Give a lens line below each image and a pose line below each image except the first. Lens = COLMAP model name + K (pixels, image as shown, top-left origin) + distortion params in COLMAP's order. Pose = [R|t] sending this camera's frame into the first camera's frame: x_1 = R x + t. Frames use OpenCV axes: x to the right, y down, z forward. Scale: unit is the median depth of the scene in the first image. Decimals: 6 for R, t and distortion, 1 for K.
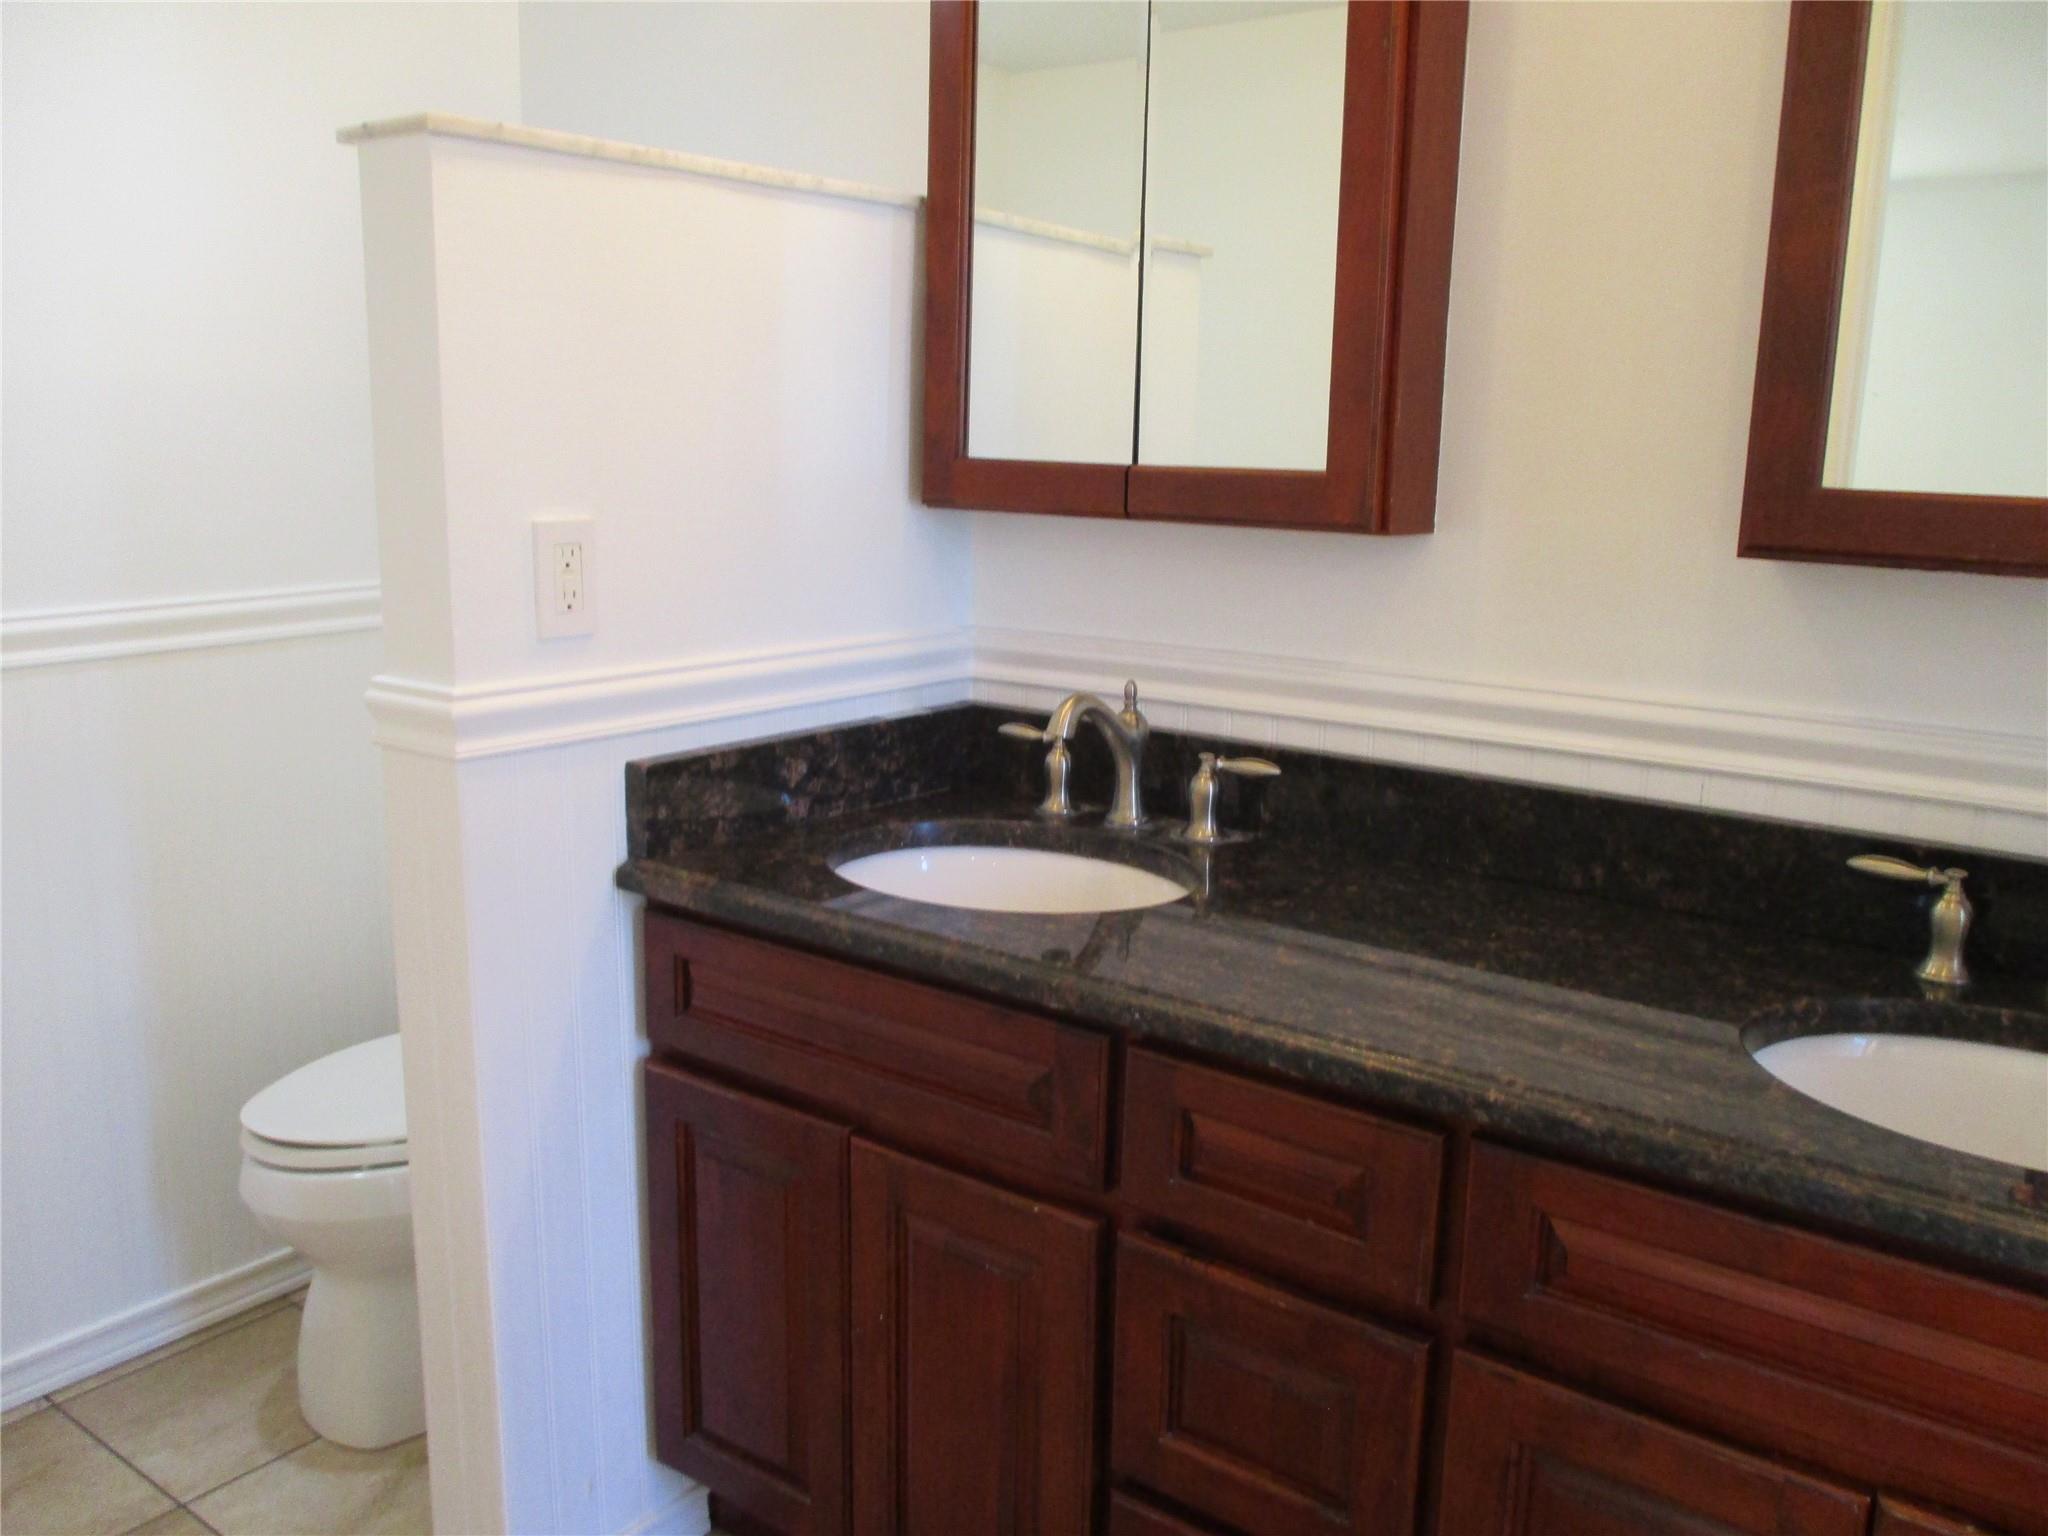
lens RADIAL K [[1711.7, 0, 1043.1], [0, 1711.7, 762.3], [0, 0, 1]] dist [-0.021896, 0.009164]
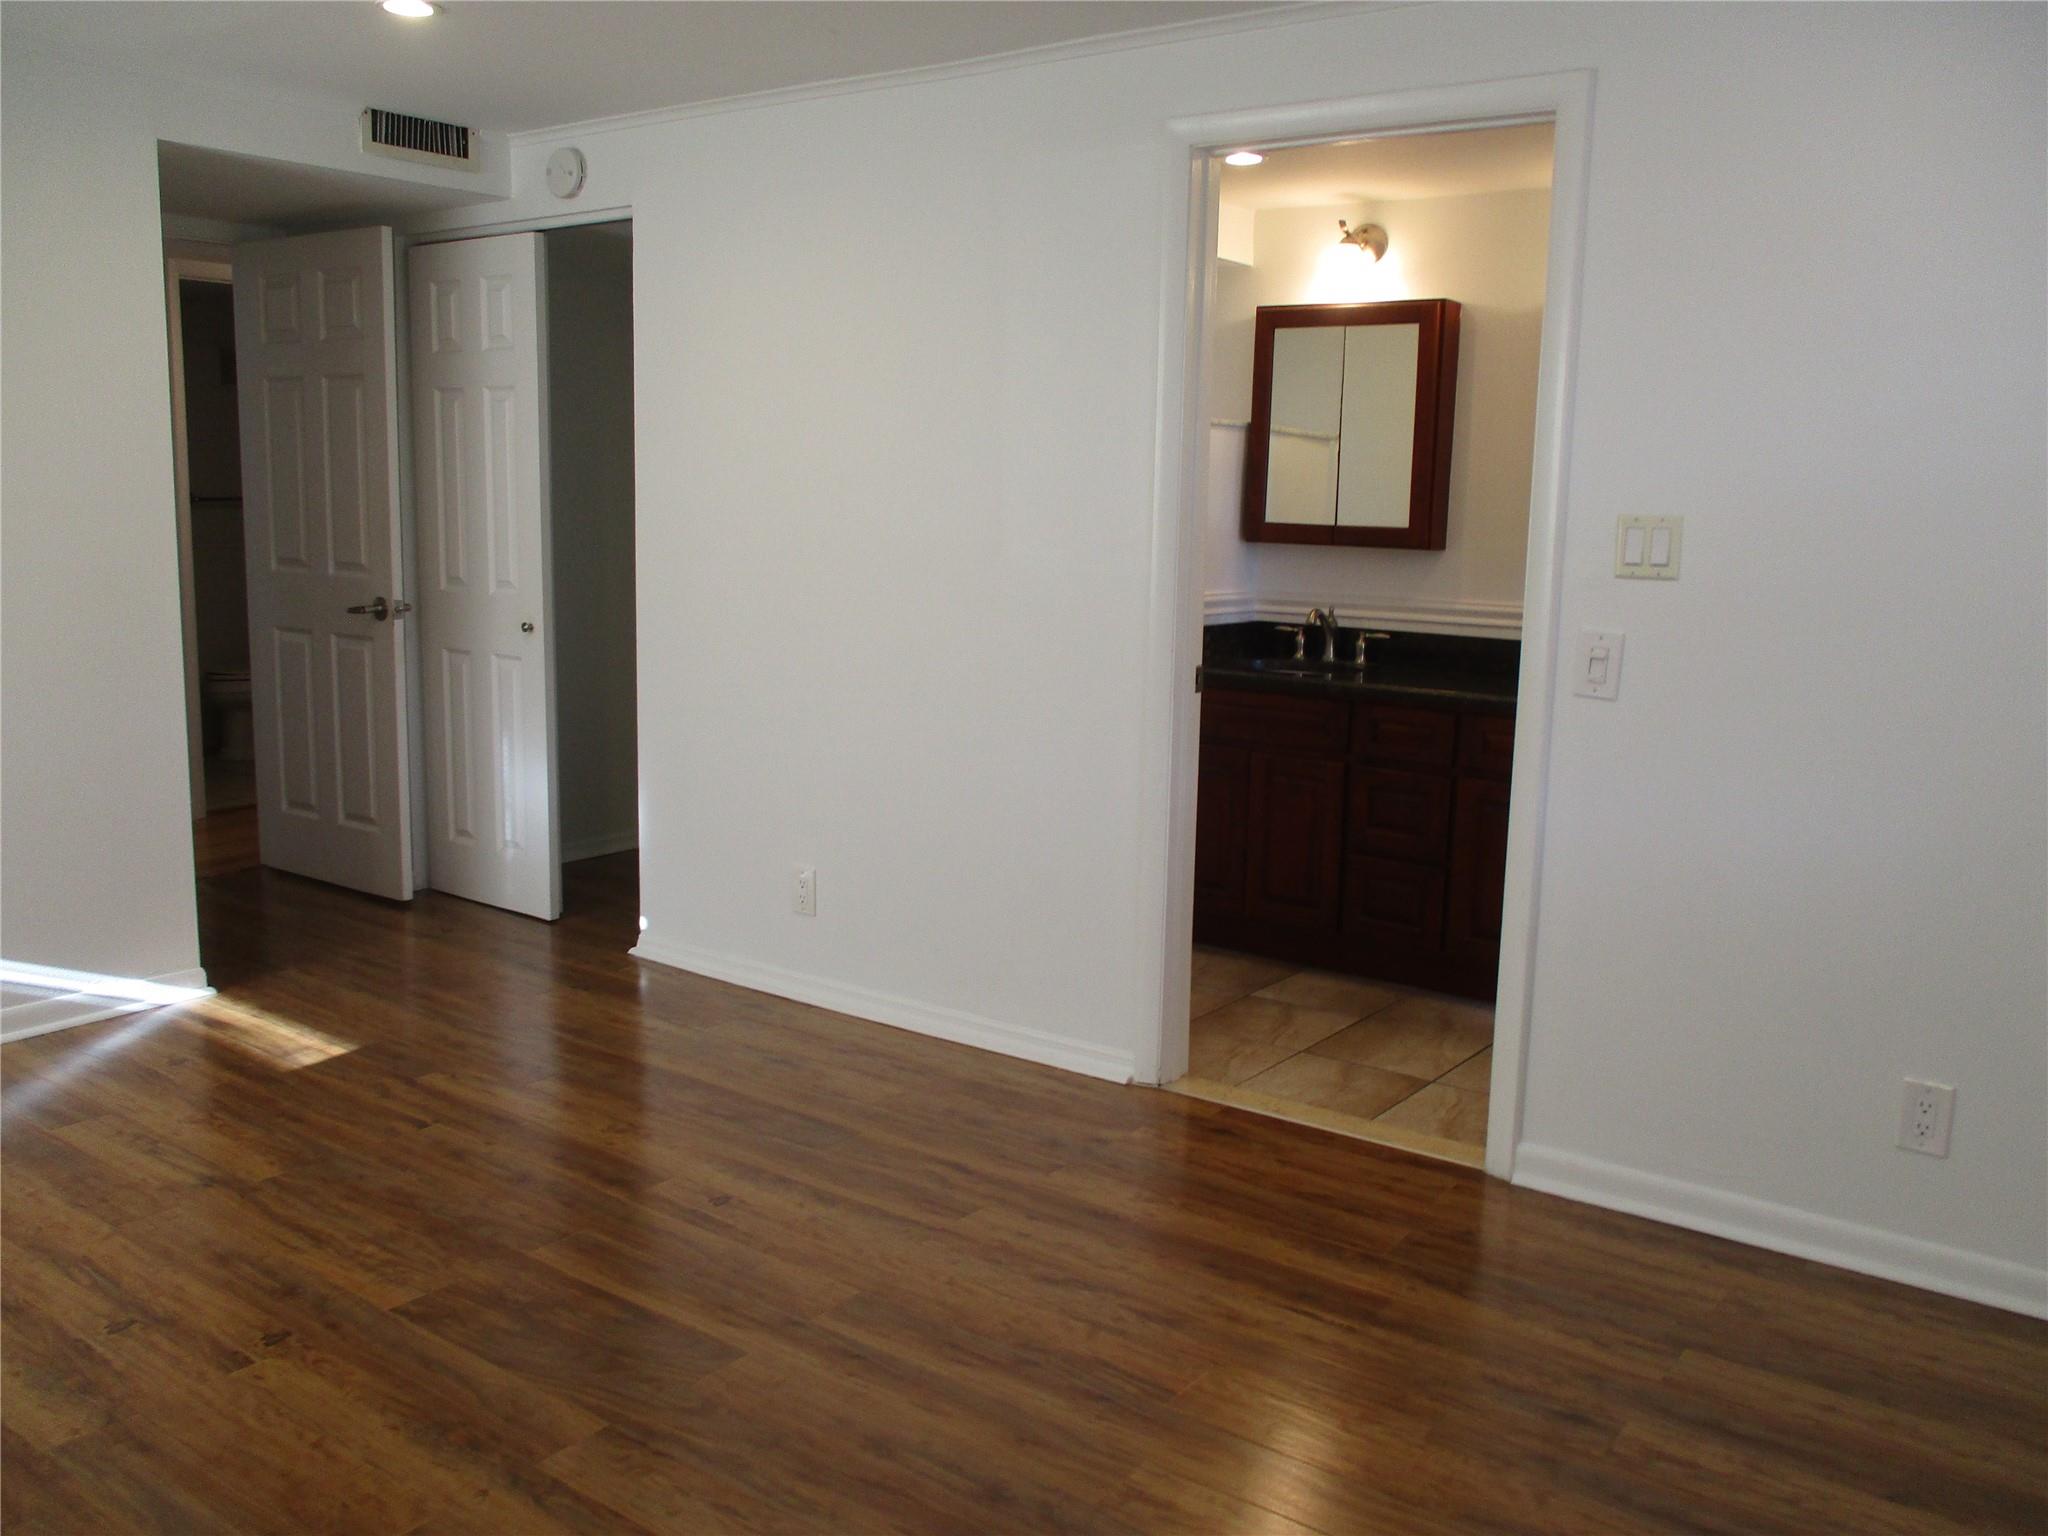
lens RADIAL K [[1711.7, 0, 1077.1], [0, 1711.7, 779.8], [0, 0, 1]] dist [-0.021896, 0.009164]
pose [[0.999407, -0.002225, 0.034349, -0.444200], [0.003061, 0.999700, -0.024320, 0.291018], [-0.034285, 0.024411, 0.999114, -1.664214]]
